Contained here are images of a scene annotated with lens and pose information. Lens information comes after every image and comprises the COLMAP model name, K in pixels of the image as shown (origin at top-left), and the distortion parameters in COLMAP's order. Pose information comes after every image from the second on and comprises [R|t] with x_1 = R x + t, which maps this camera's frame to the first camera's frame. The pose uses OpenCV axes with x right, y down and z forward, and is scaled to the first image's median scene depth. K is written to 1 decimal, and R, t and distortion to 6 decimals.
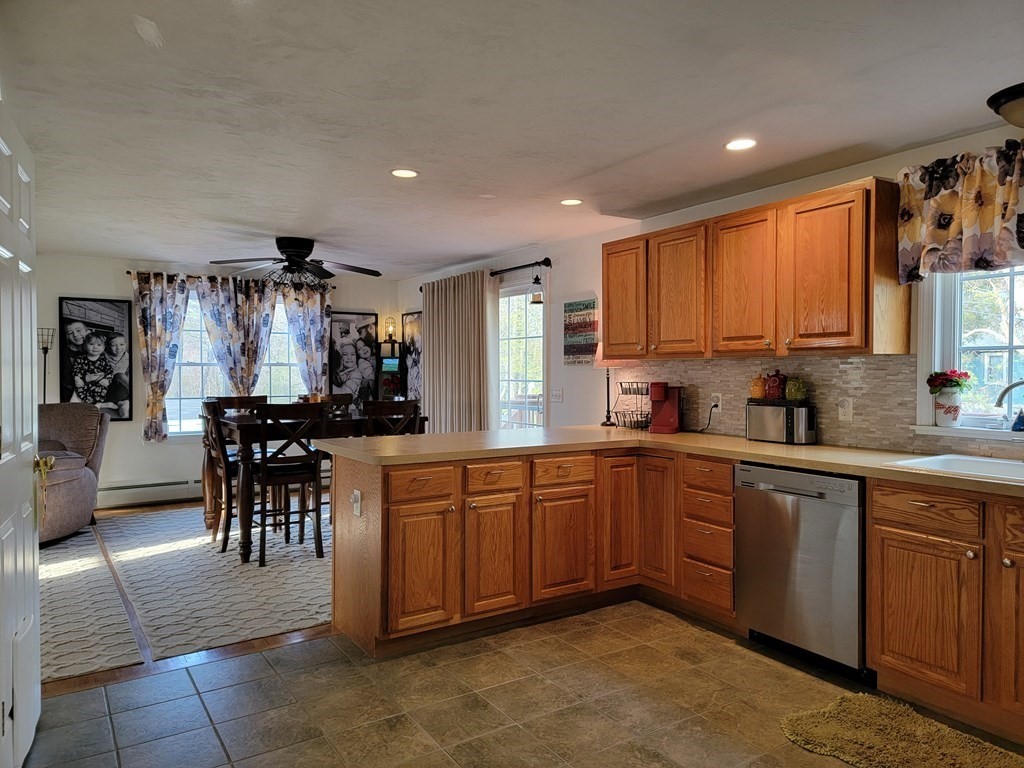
lens RADIAL K [[707.0, 0, 519.2], [0, 707.0, 386.9], [0, 0, 1]] dist [0.097153, -0.080824]
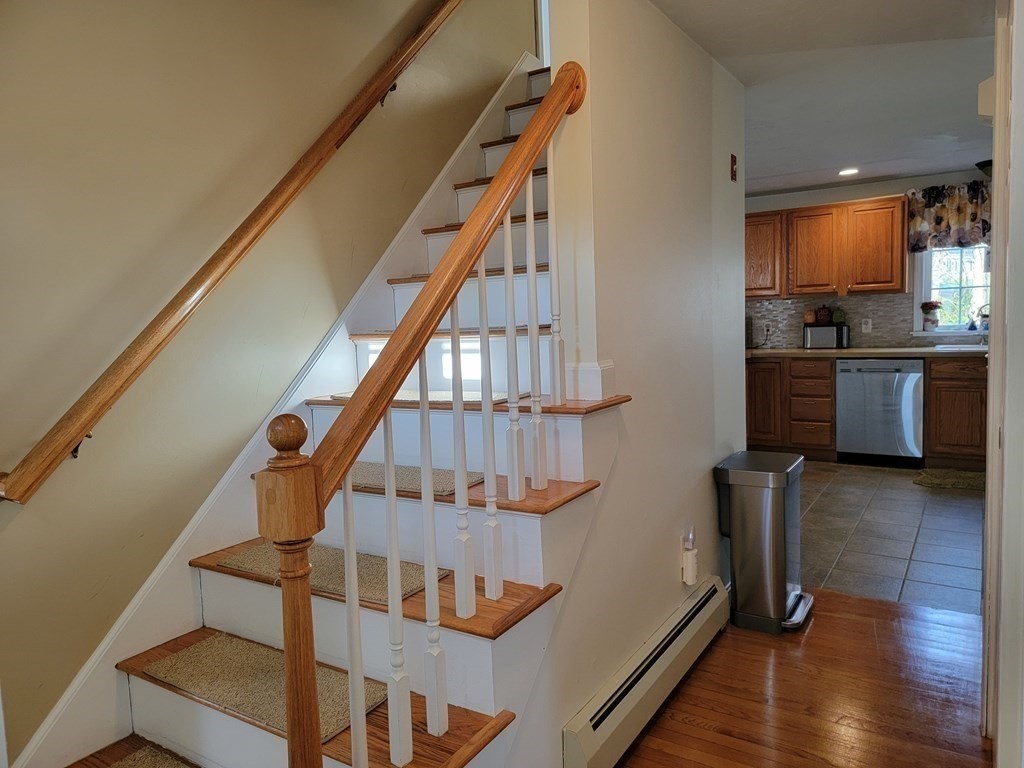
lens RADIAL K [[707.0, 0, 513.1], [0, 707.0, 379.9], [0, 0, 1]] dist [0.097153, -0.080824]
pose [[0.915920, -0.070128, 0.395187, -0.754082], [0.046592, 0.996538, 0.068856, 0.001255], [-0.398648, -0.044654, 0.916016, -0.187891]]
